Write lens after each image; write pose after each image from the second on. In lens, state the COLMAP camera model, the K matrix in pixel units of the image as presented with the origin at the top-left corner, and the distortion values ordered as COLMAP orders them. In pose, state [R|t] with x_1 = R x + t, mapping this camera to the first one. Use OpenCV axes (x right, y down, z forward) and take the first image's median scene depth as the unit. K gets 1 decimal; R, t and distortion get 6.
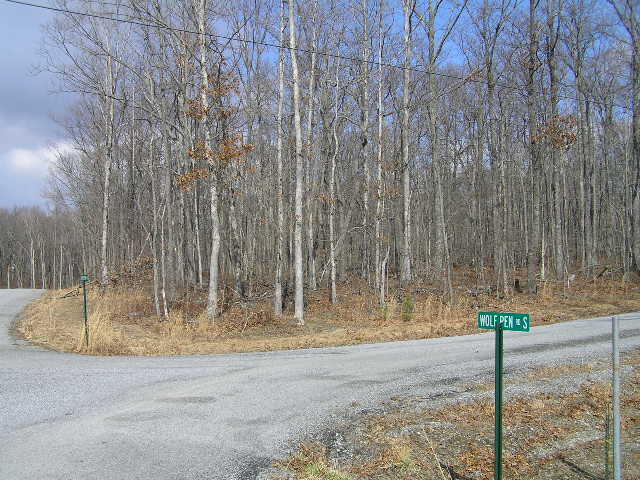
lens RADIAL K [[742.0, 0, 317.6], [0, 742.0, 241.5], [0, 0, 1]] dist [-0.051284, 0.000000]
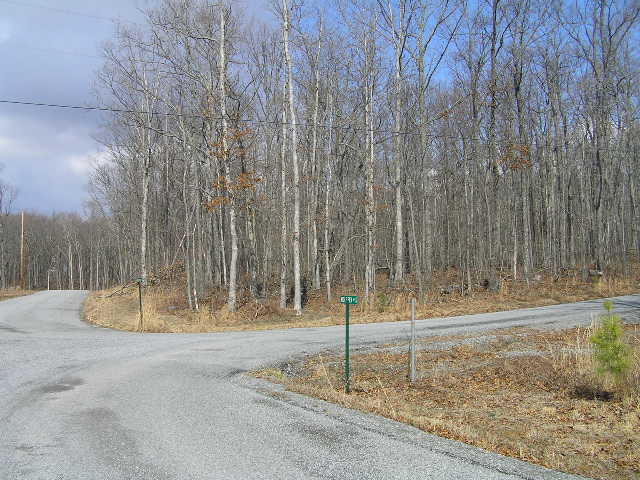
lens RADIAL K [[742.0, 0, 322.0], [0, 742.0, 239.3], [0, 0, 1]] dist [-0.051284, 0.000000]
pose [[0.999396, -0.007137, -0.034003, 0.051885], [0.007023, 0.999969, -0.003473, -0.013825], [0.034027, 0.003232, 0.999416, -0.253108]]
